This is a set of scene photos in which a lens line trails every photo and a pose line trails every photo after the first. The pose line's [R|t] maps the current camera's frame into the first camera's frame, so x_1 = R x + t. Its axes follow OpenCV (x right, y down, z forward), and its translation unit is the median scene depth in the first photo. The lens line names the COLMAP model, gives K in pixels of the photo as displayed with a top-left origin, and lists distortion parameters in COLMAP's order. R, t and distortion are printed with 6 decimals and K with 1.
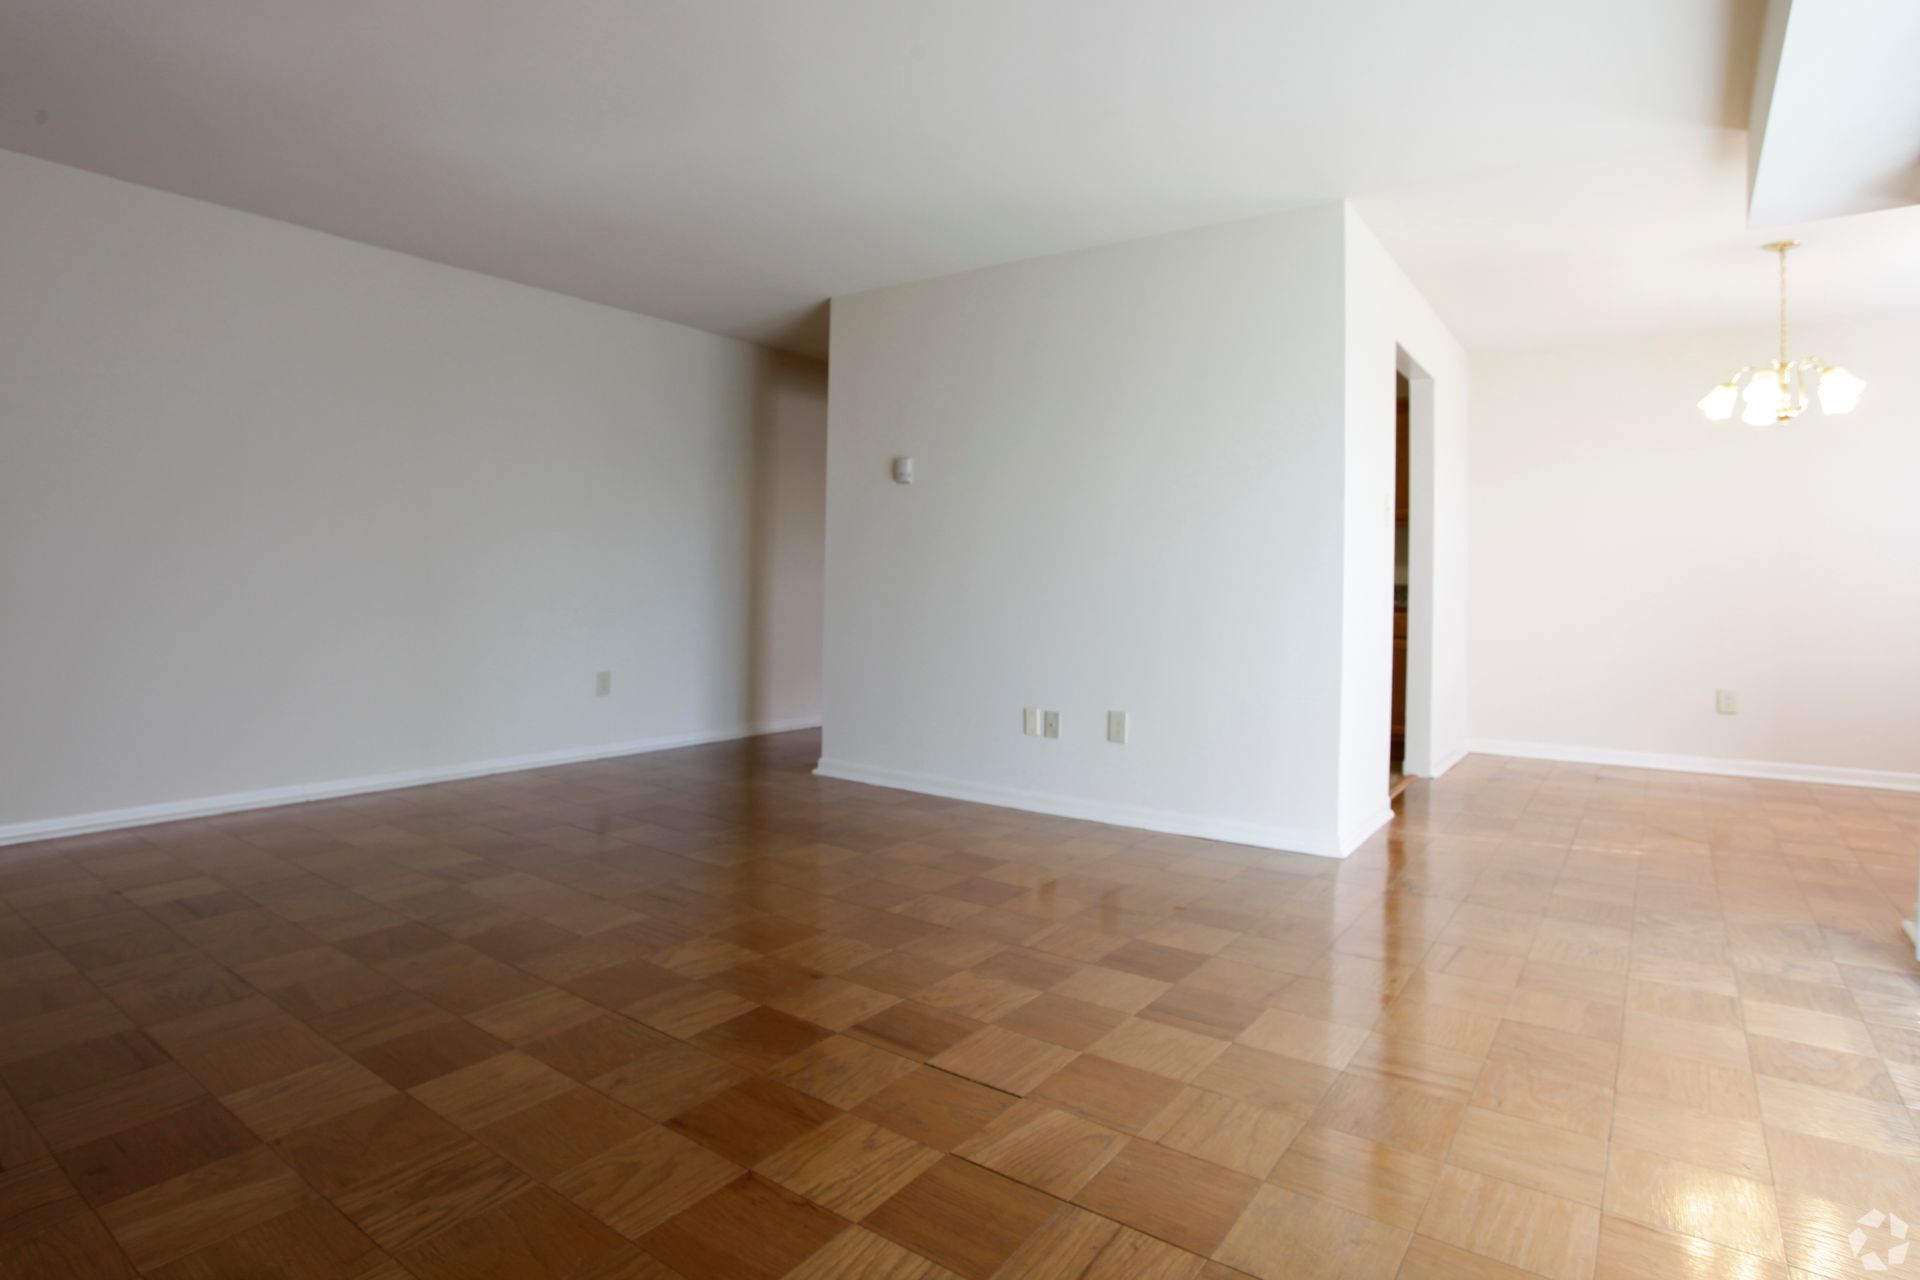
lens RADIAL K [[987.7, 0, 954.4], [0, 987.7, 633.5], [0, 0, 1]] dist [-0.001413, 0.001617]
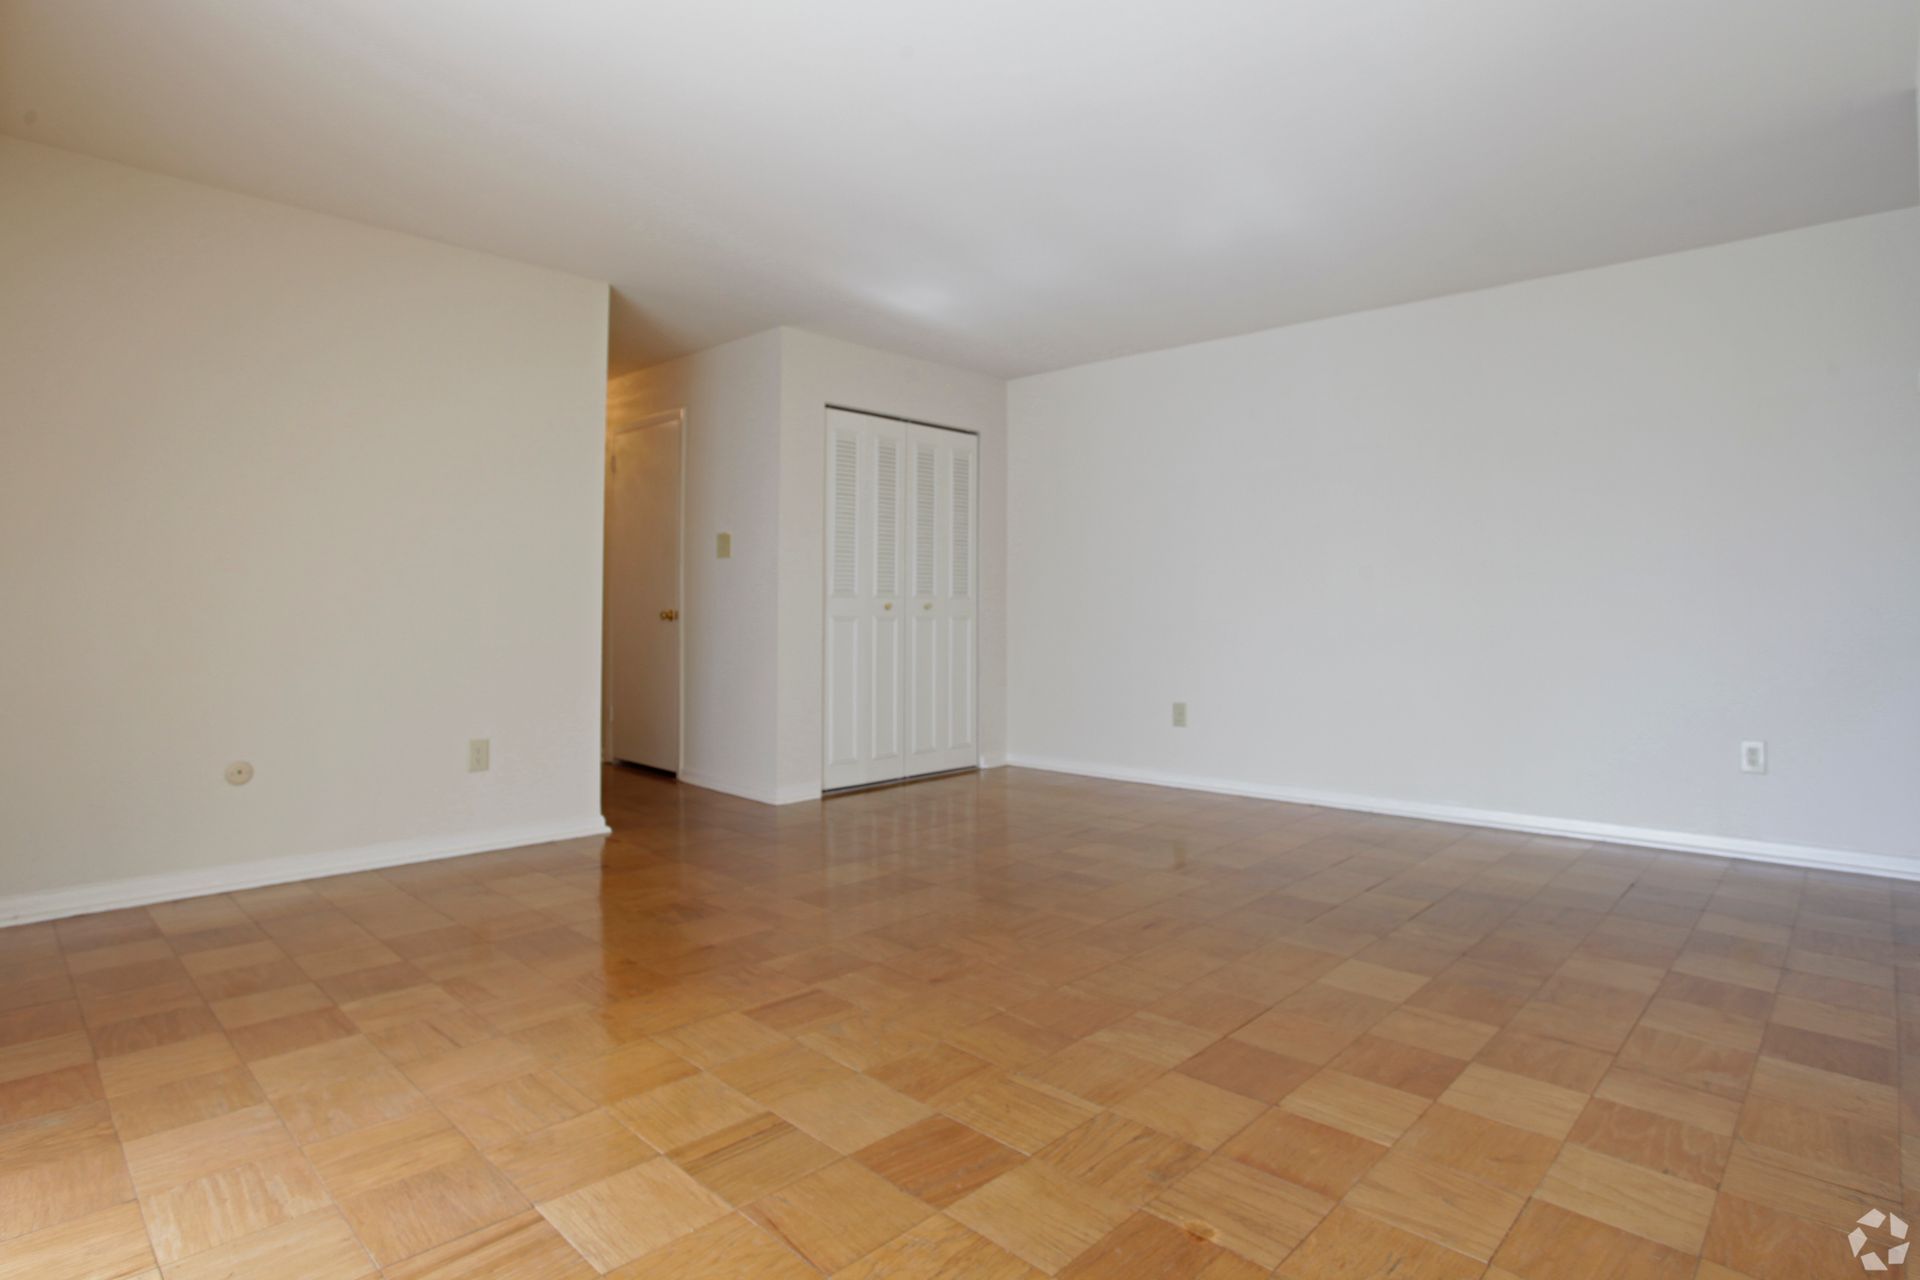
lens RADIAL K [[987.7, 0, 958.9], [0, 987.7, 633.5], [0, 0, 1]] dist [-0.001413, 0.001617]
pose [[-0.150511, -0.016082, -0.988477, 1.094446], [-0.036022, 0.999293, -0.010773, -0.024277], [0.987952, 0.033985, -0.150984, 1.386698]]
